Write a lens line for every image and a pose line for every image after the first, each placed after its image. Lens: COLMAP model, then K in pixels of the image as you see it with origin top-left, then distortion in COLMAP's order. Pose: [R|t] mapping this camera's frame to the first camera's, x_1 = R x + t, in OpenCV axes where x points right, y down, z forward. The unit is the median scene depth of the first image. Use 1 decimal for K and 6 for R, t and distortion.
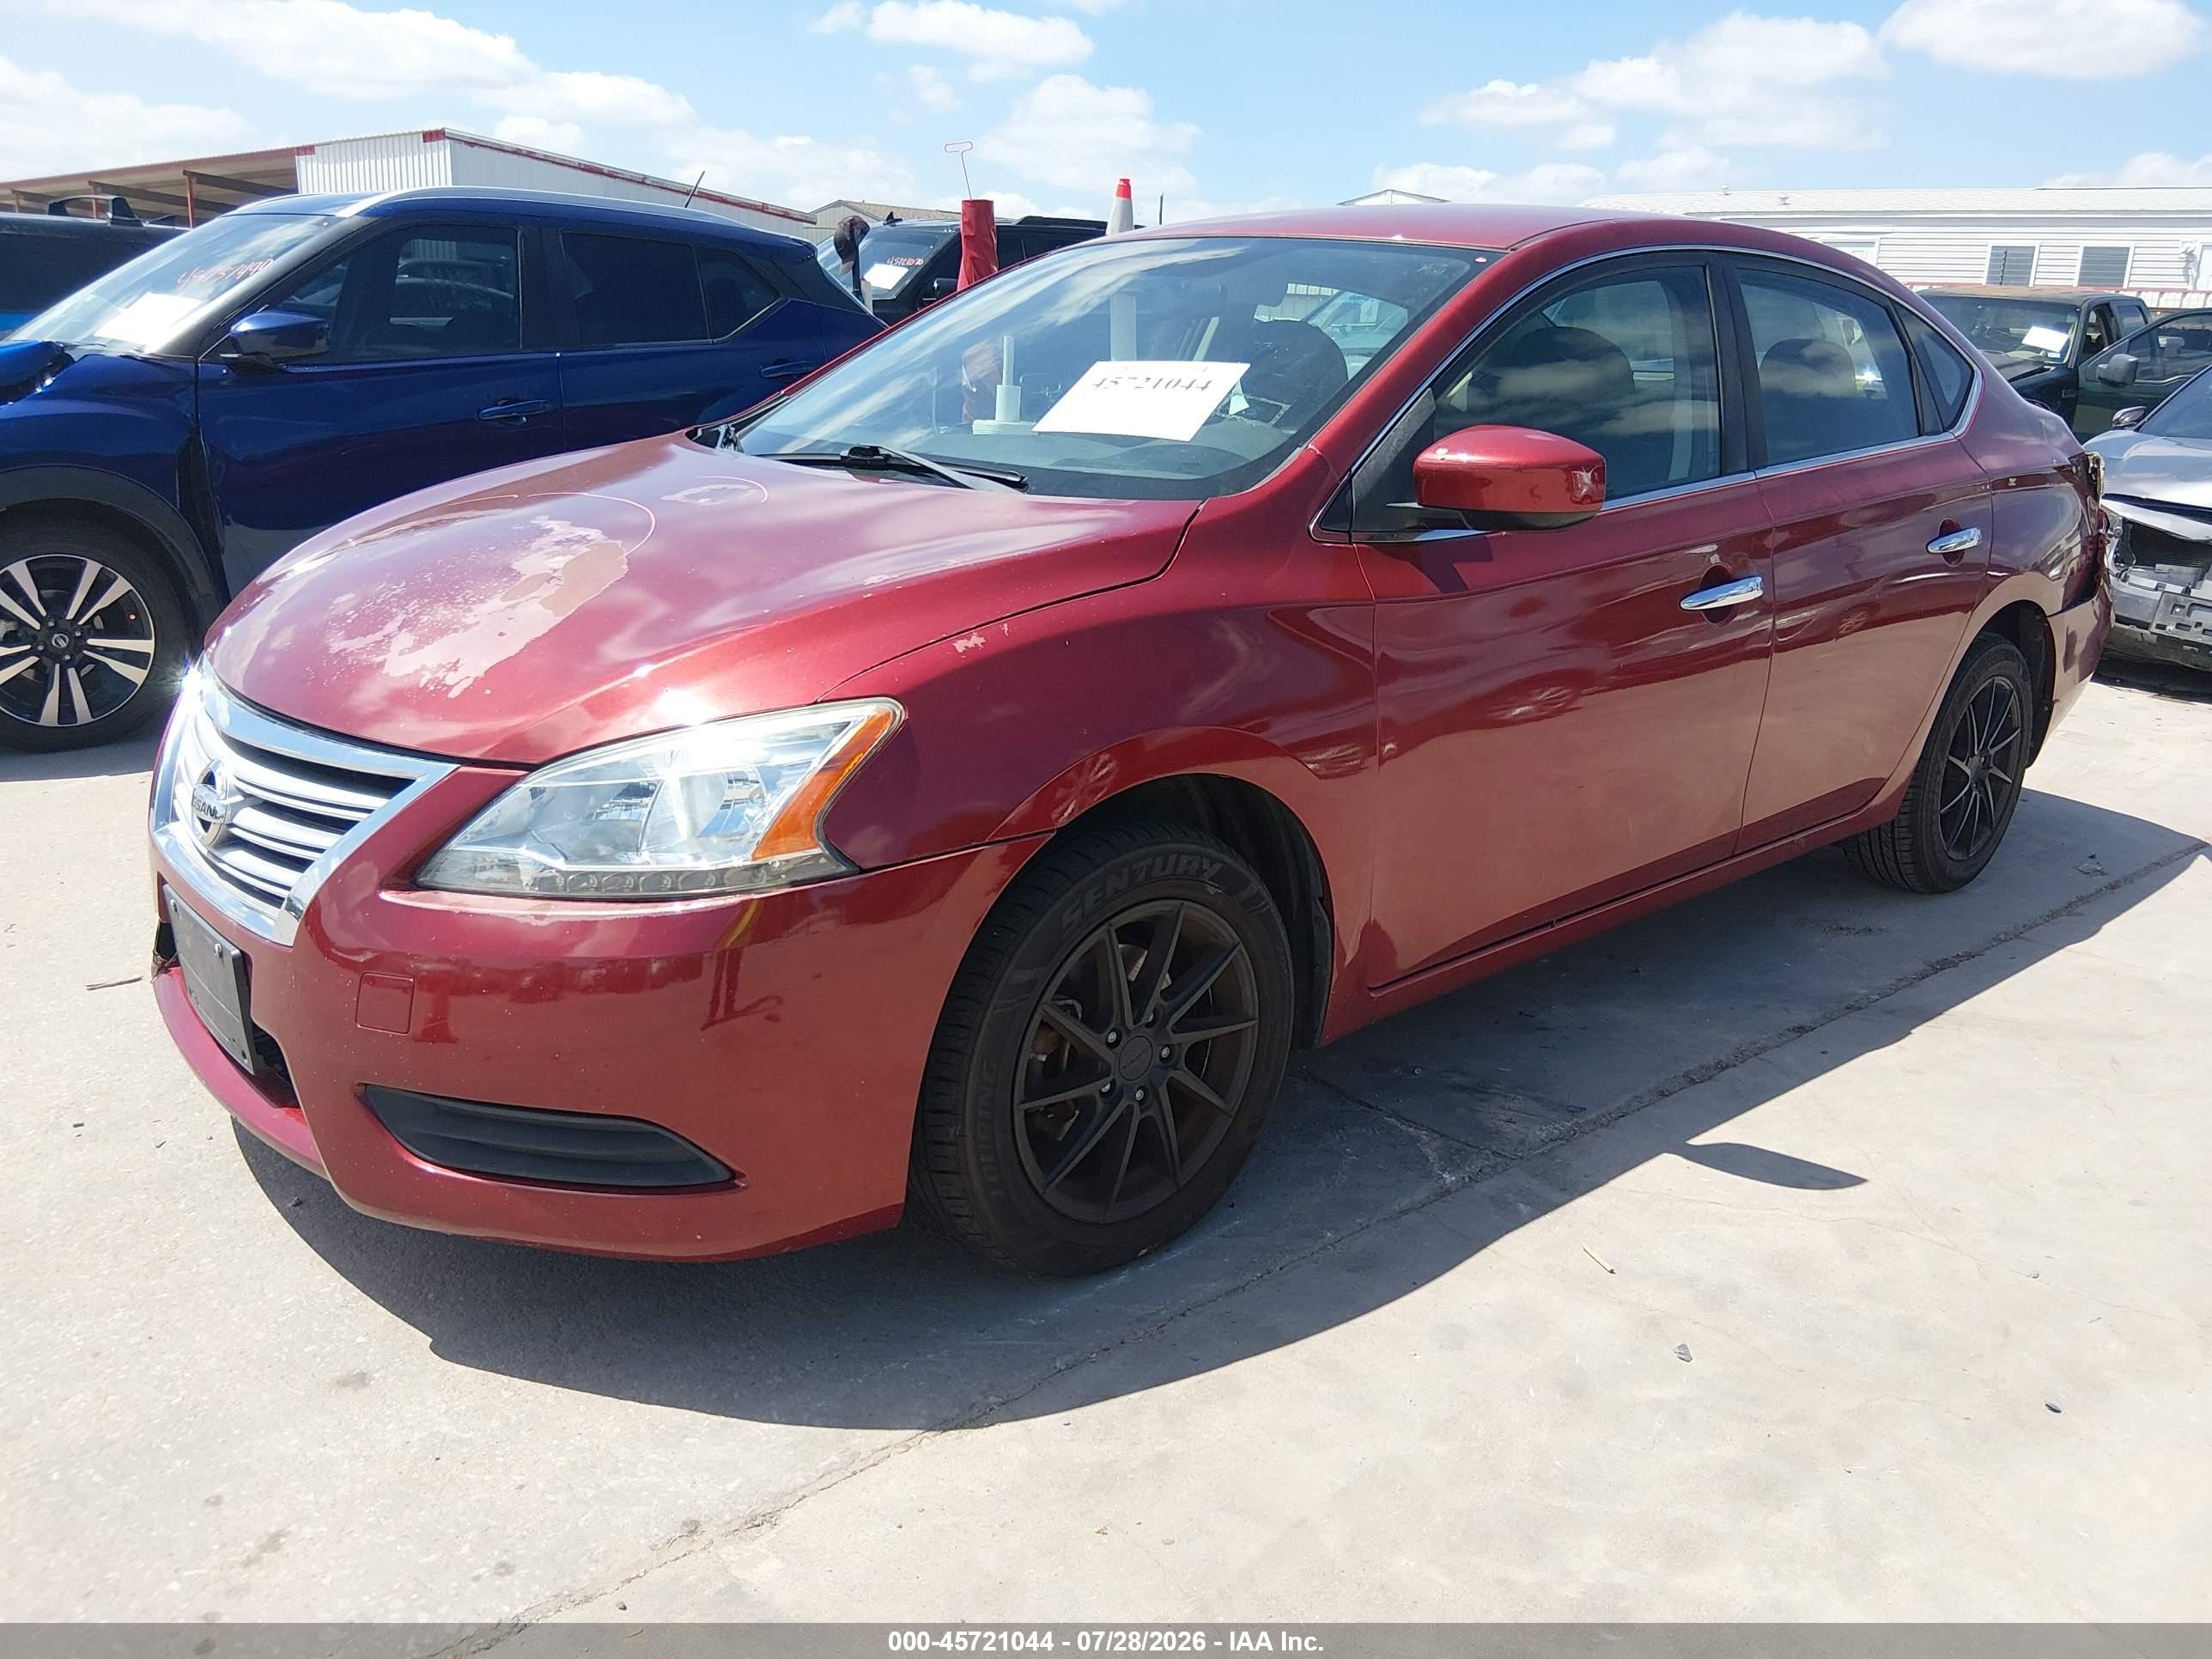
lens RADIAL K [[1671.2, 0, 1112.6], [0, 1671.2, 822.9], [0, 0, 1]] dist [0.010943, -0.055123]
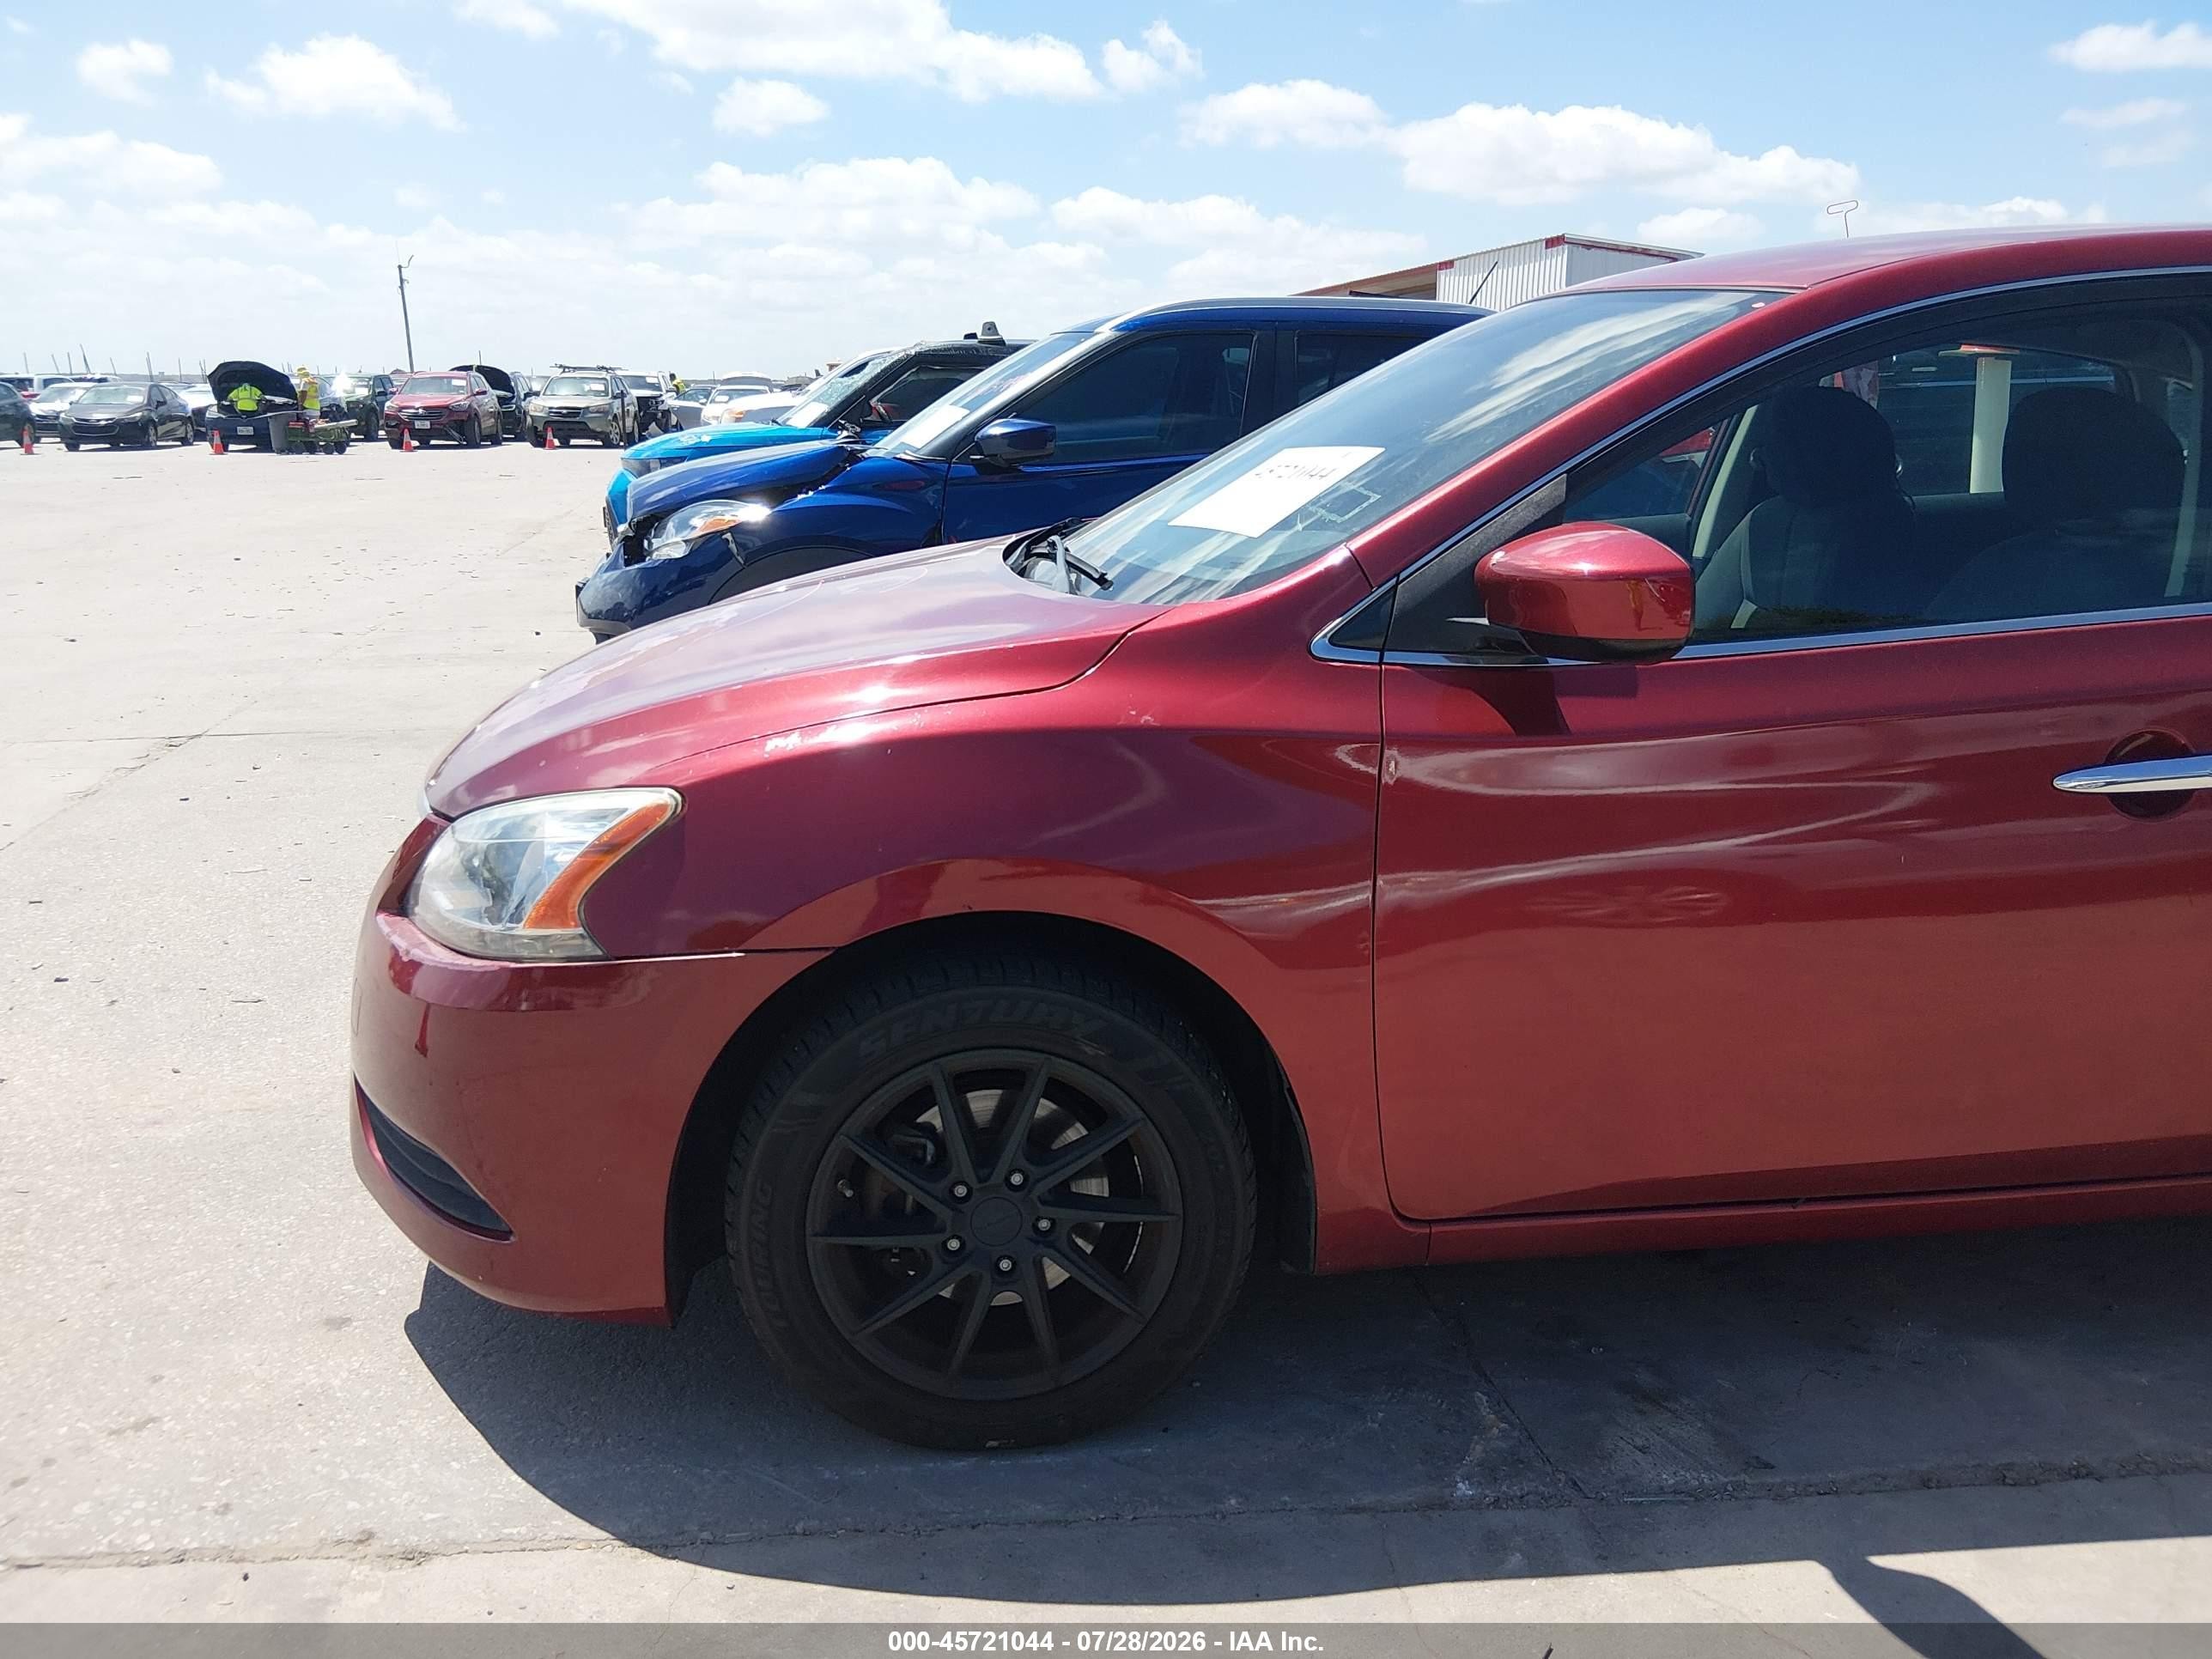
lens RADIAL K [[1724.1, 0, 1130.8], [0, 1724.1, 811.4], [0, 0, 1]] dist [-0.009280, -0.033911]
pose [[0.806999, 0.101617, -0.581744, 0.577656], [-0.139820, 0.989953, -0.021037, -0.065975], [0.573762, 0.098316, 0.813100, 0.274196]]
